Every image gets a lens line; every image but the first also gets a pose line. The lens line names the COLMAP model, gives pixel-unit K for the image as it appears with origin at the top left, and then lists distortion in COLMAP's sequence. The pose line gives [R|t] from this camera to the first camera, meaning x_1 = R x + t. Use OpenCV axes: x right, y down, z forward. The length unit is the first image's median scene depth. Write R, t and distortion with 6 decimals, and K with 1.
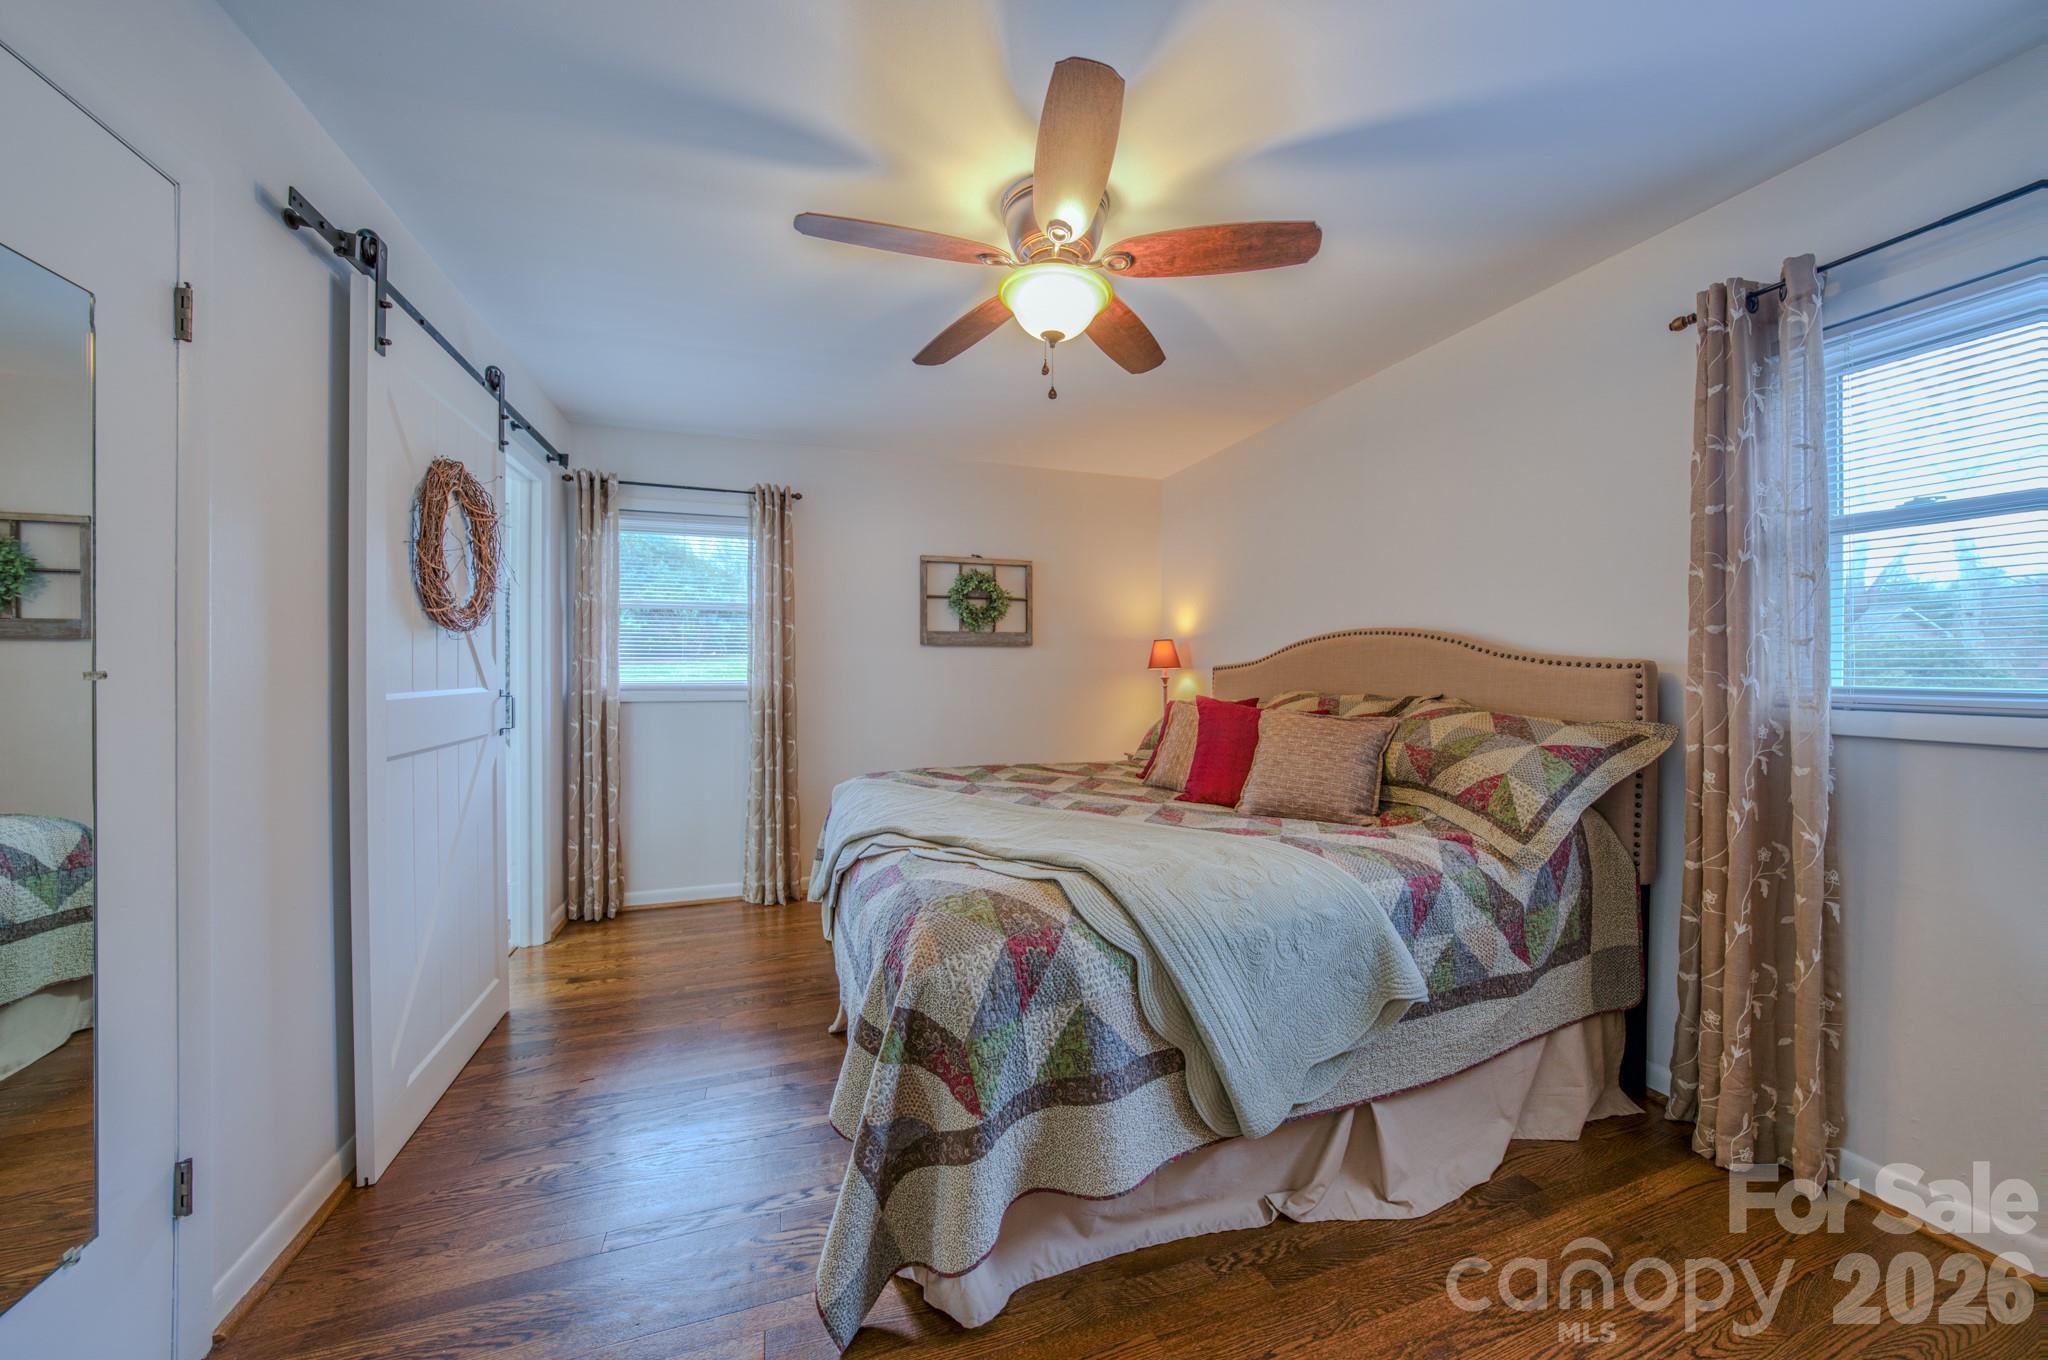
lens RADIAL K [[712.2, 0, 1017.3], [0, 712.2, 670.3], [0, 0, 1]] dist [-0.011127, 0.000502]
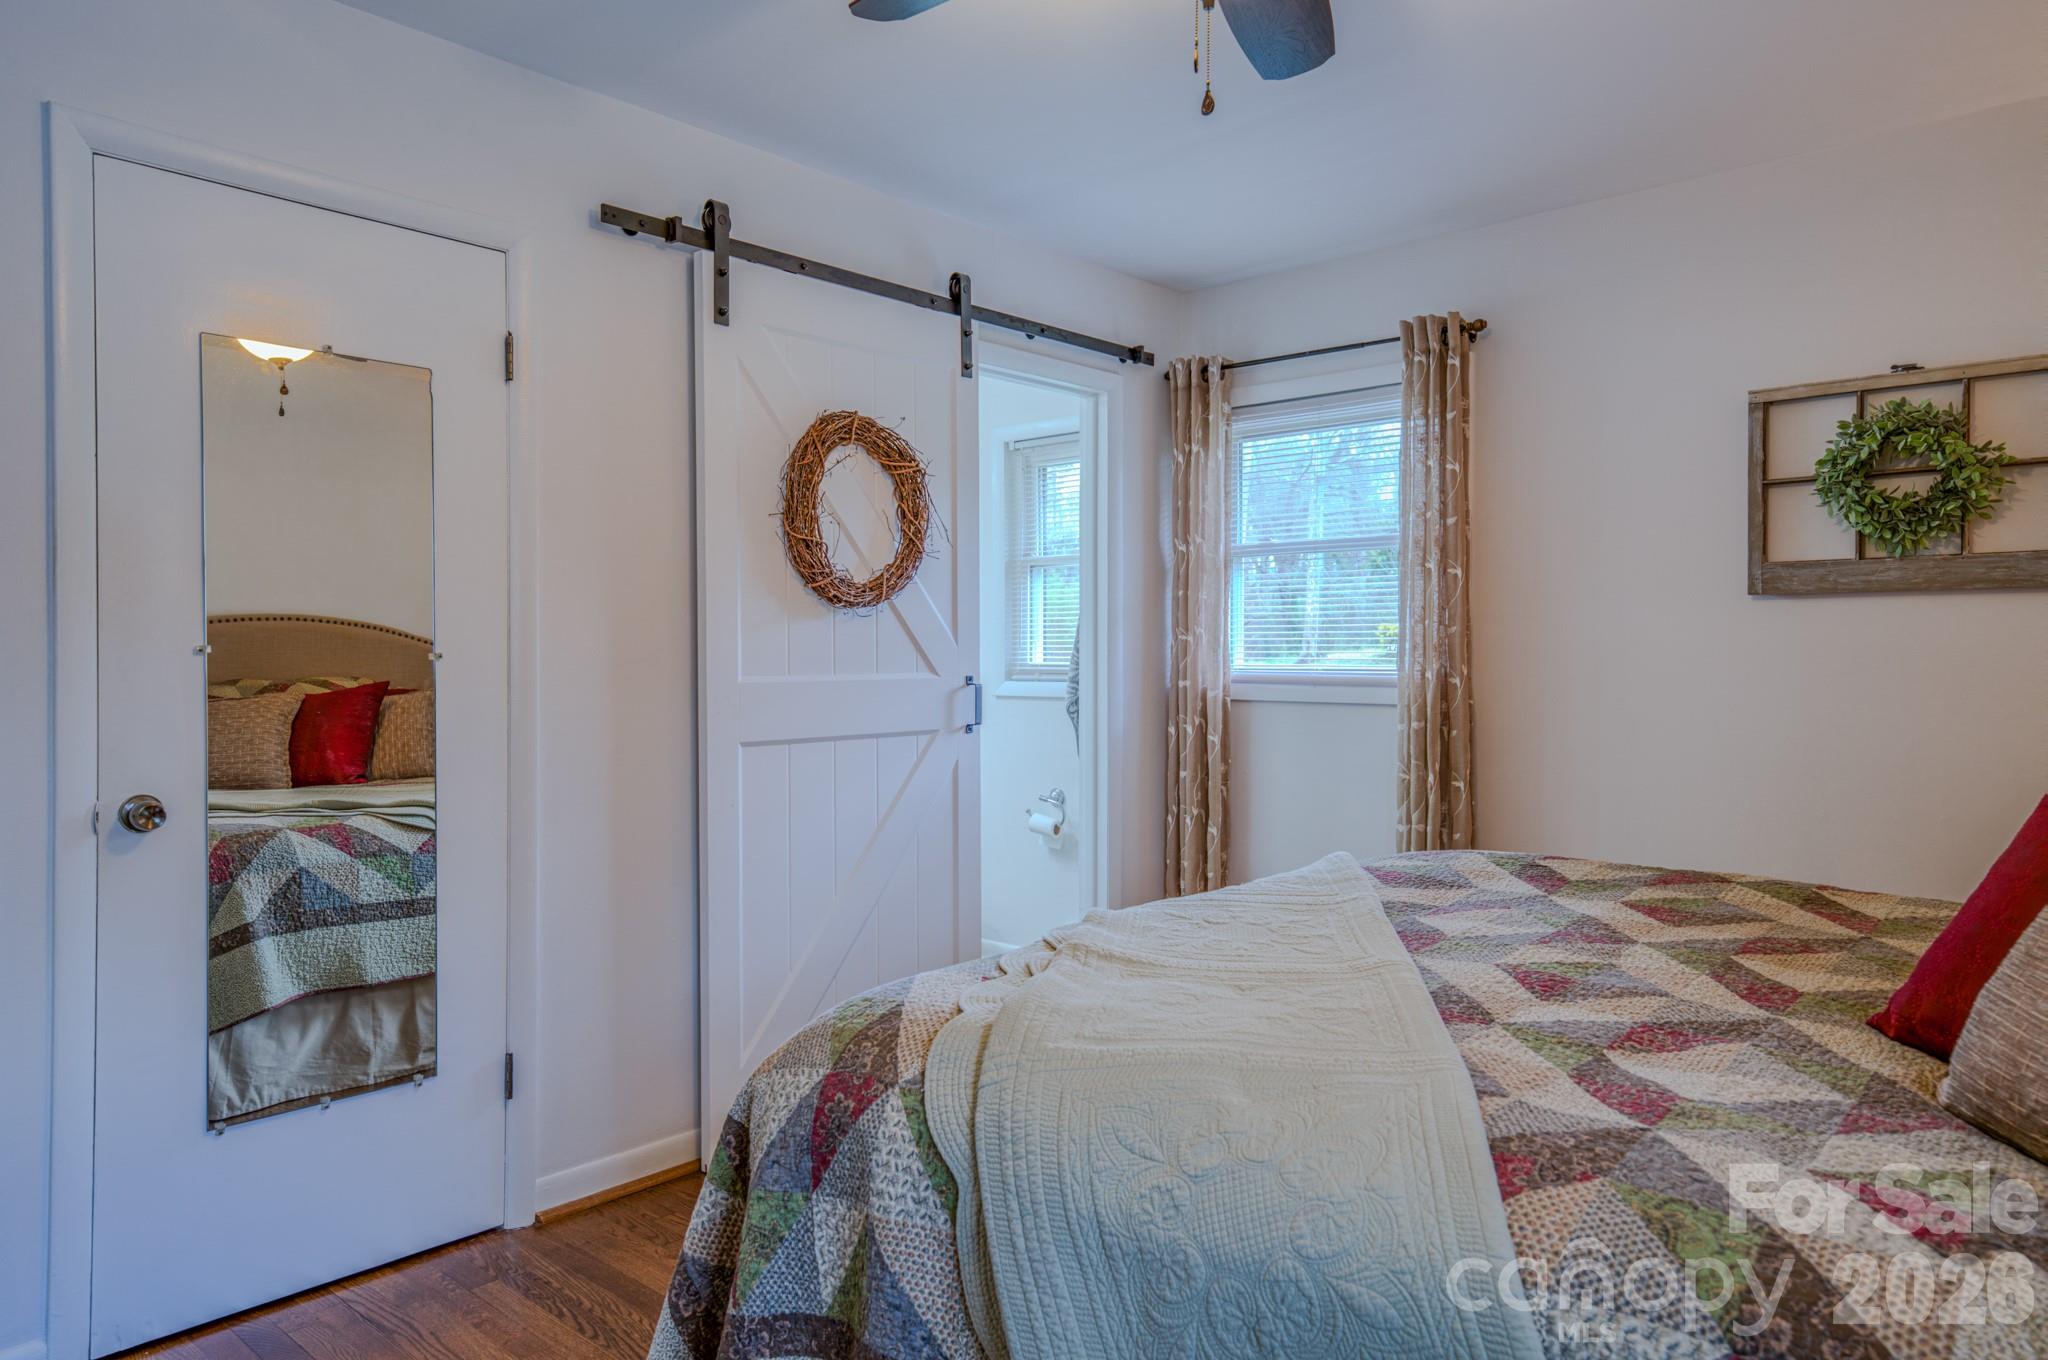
lens RADIAL K [[1335.6, 0, 1020.2], [0, 1335.6, 675.7], [0, 0, 1]] dist [0.035018, -0.000412]
pose [[0.479637, 0.015397, -0.877332, 0.427992], [0.000288, 0.999843, 0.017704, -0.000440], [0.877467, -0.008744, 0.479557, 0.218774]]
